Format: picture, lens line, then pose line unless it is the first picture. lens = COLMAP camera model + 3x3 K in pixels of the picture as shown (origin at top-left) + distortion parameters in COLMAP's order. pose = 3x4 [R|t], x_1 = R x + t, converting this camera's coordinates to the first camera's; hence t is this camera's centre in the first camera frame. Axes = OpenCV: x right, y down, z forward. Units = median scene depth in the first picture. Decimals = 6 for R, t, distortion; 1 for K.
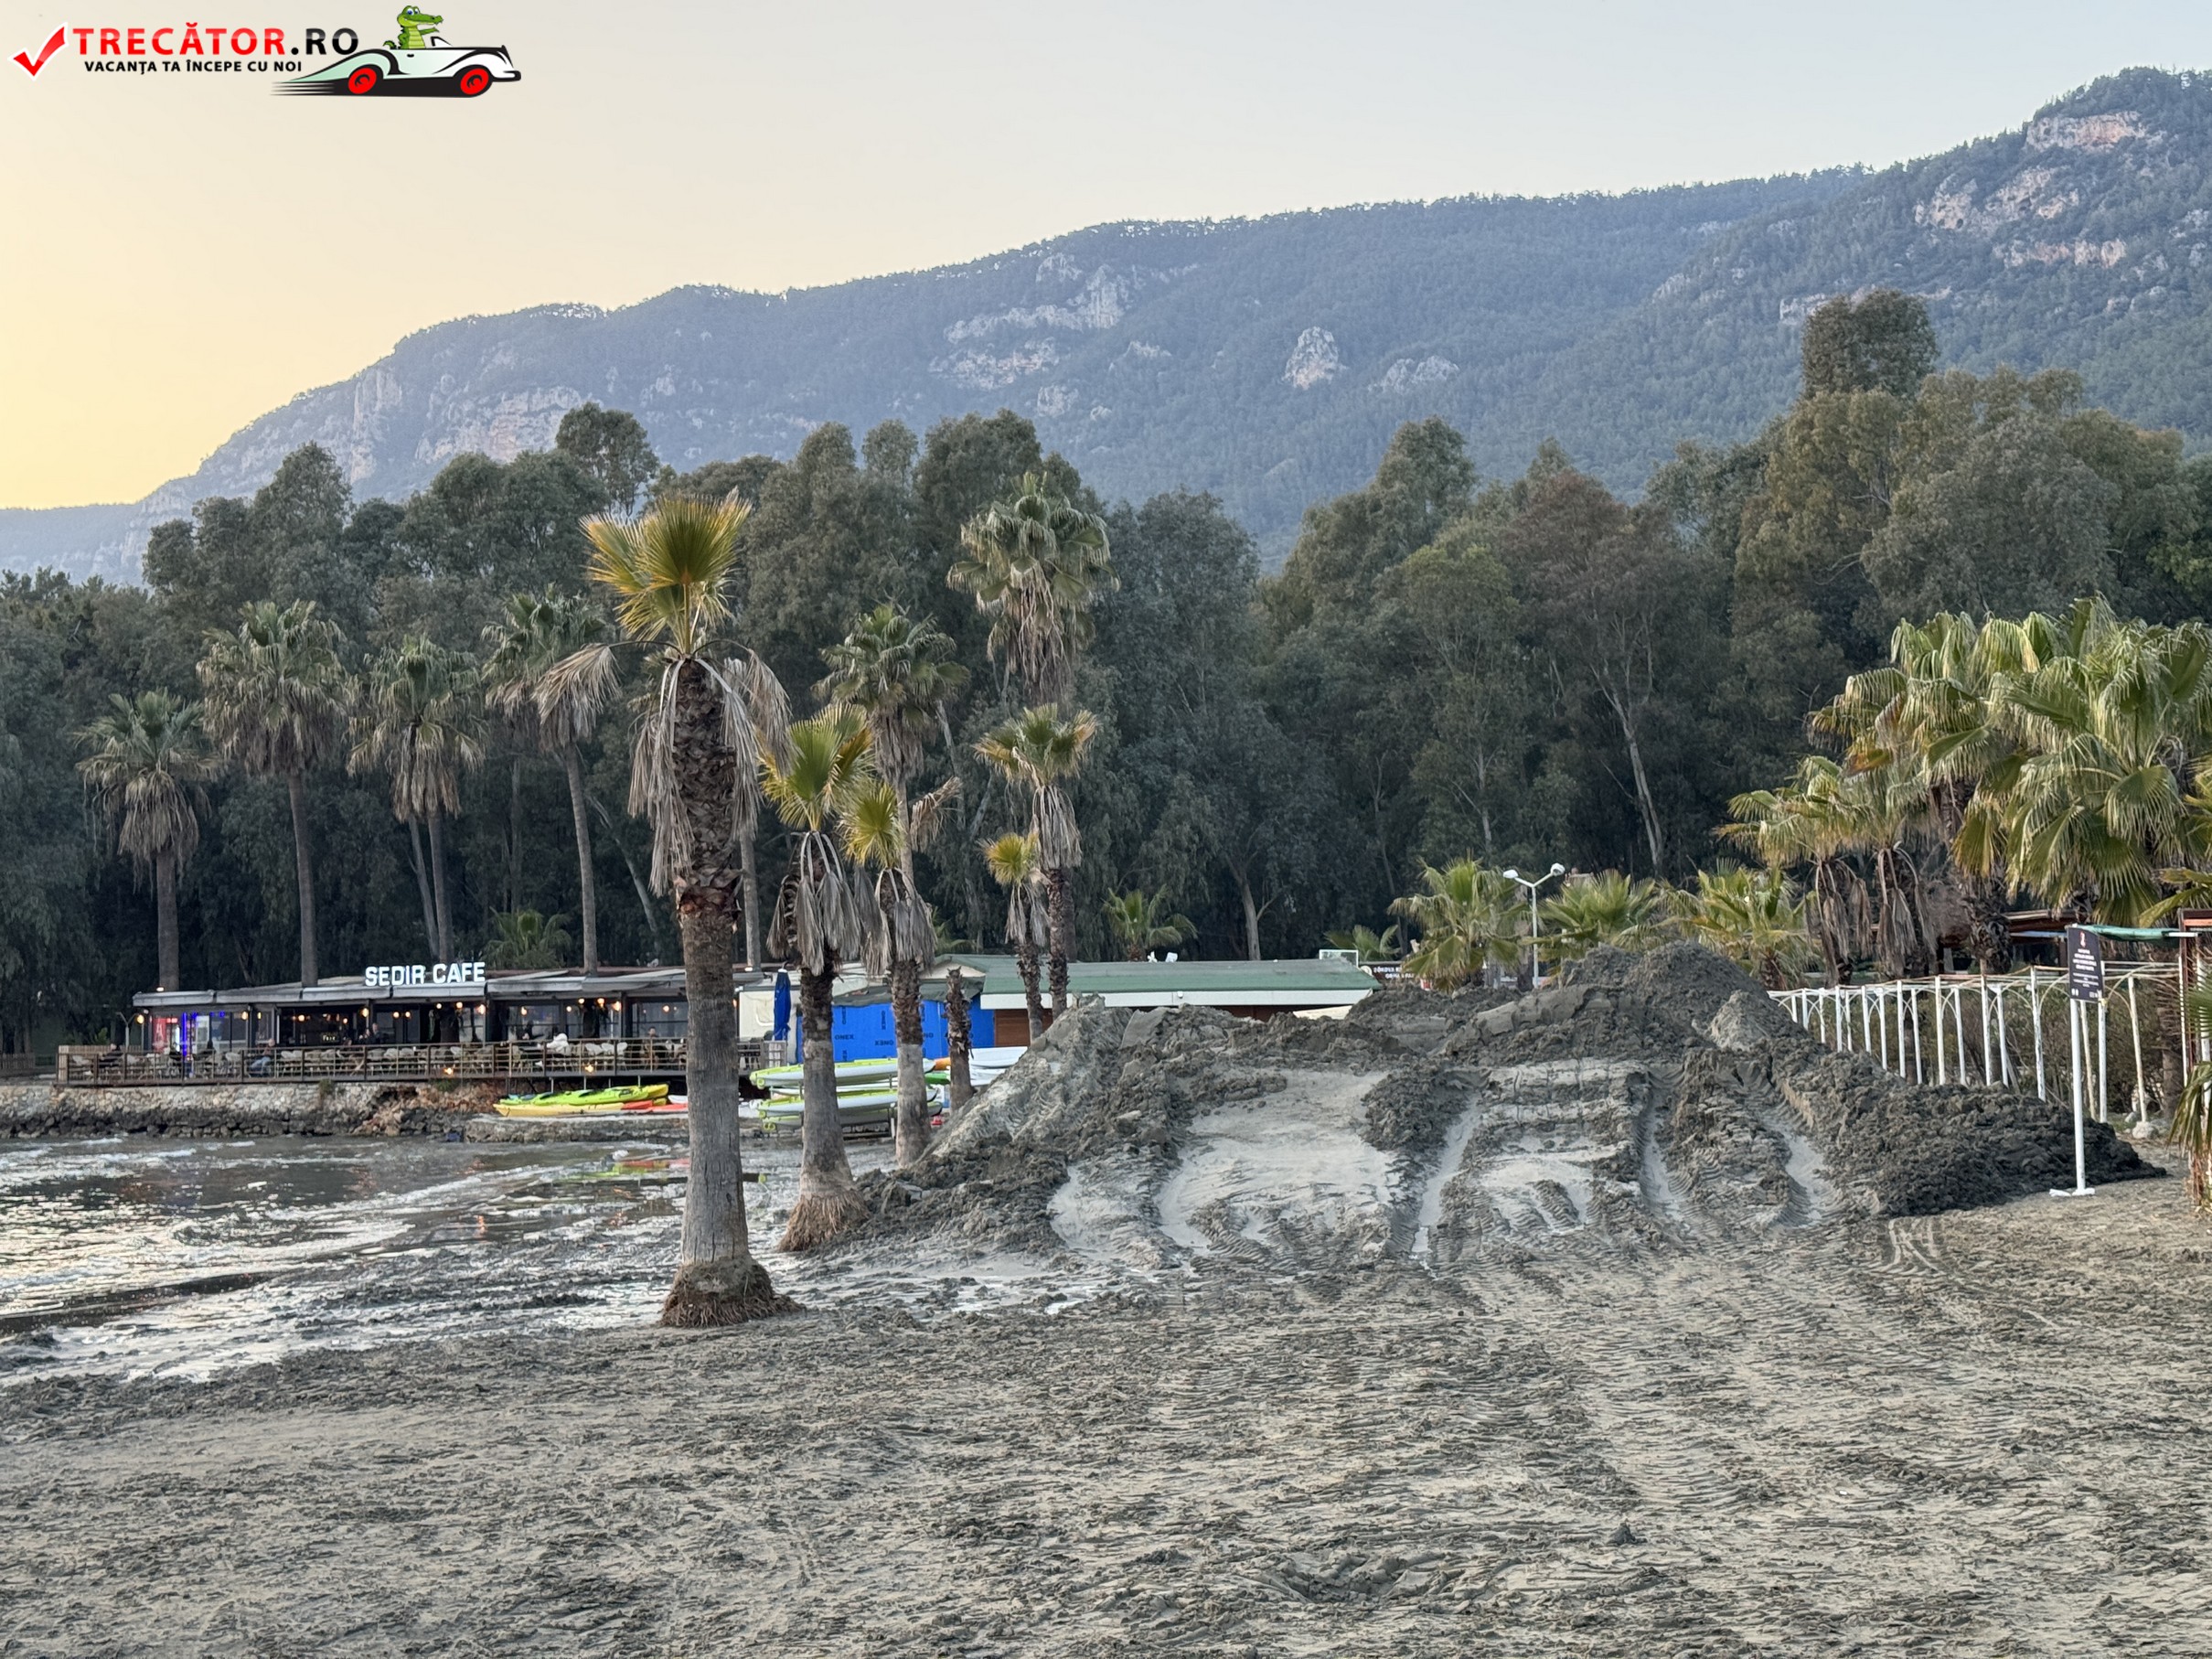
lens RADIAL K [[3045.5, 0, 1115.9], [0, 3045.5, 841.6], [0, 0, 1]] dist [0.165432, -0.043287]
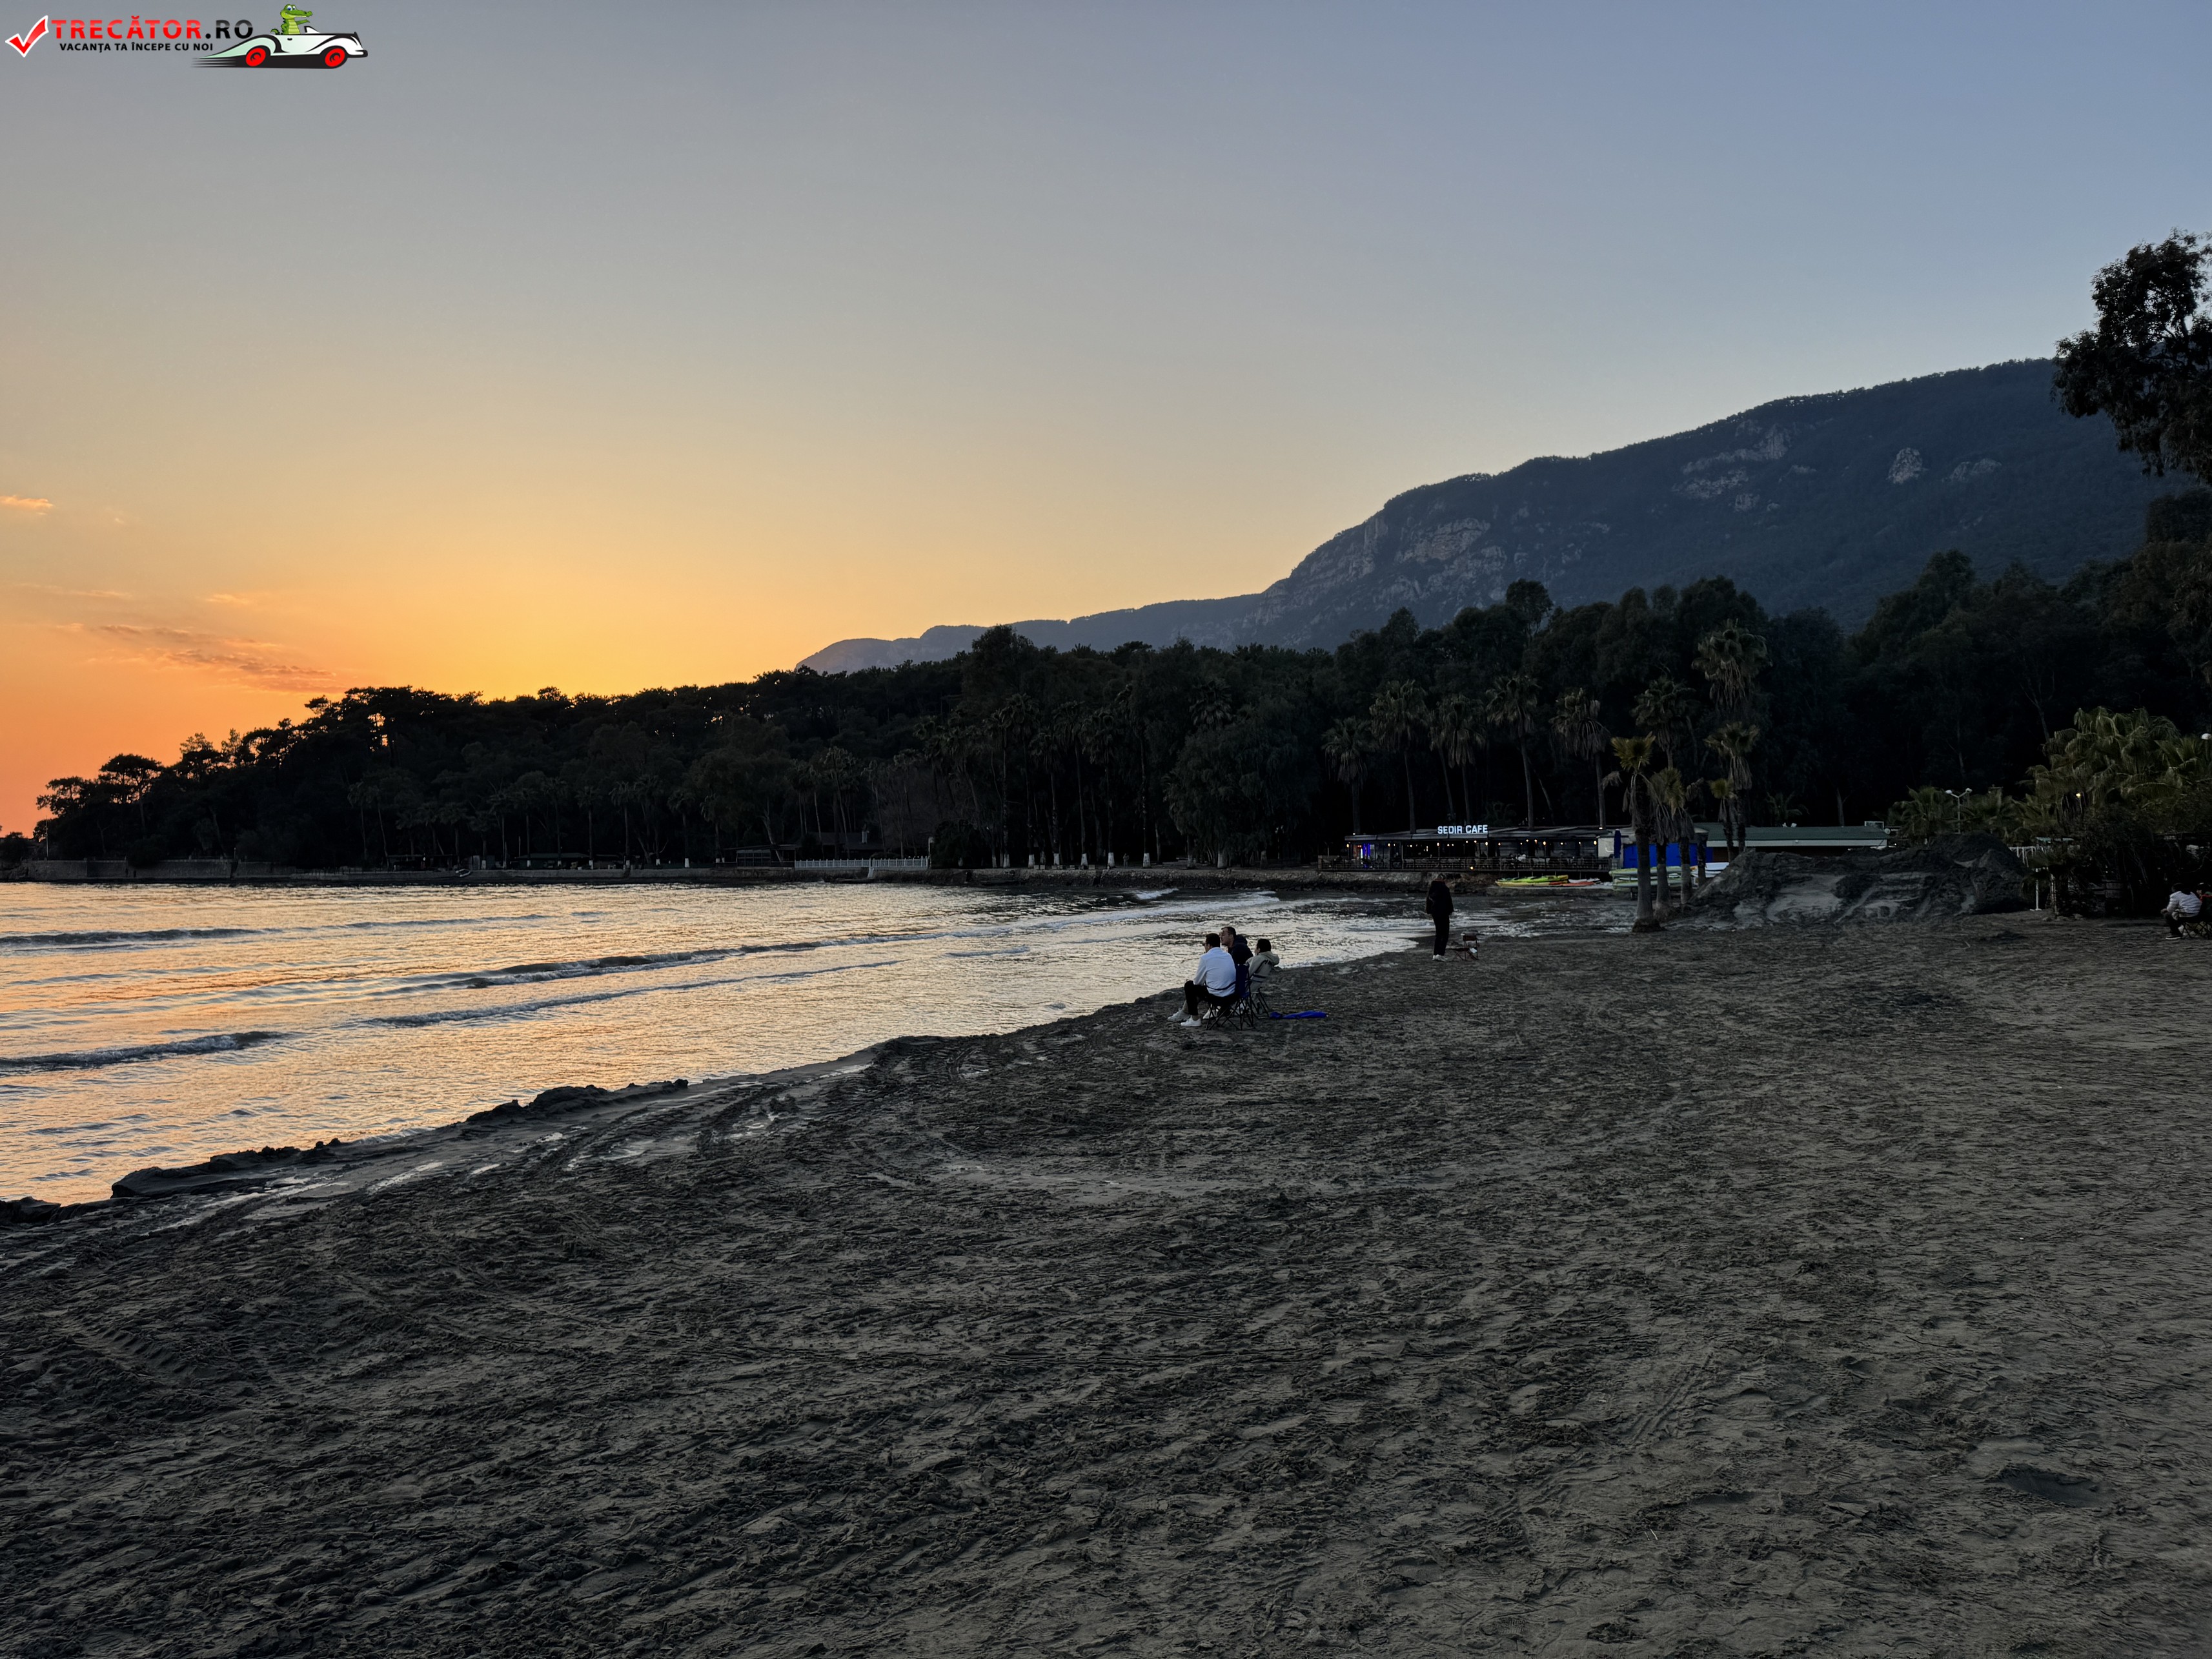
lens RADIAL K [[1486.3, 0, 1095.4], [0, 1486.3, 831.0], [0, 0, 1]] dist [0.082812, -0.128332]
pose [[0.910726, 0.004008, -0.412991, 0.005016], [0.017023, 0.998739, 0.047230, -0.017999], [0.412660, -0.050044, 0.909510, -0.230906]]
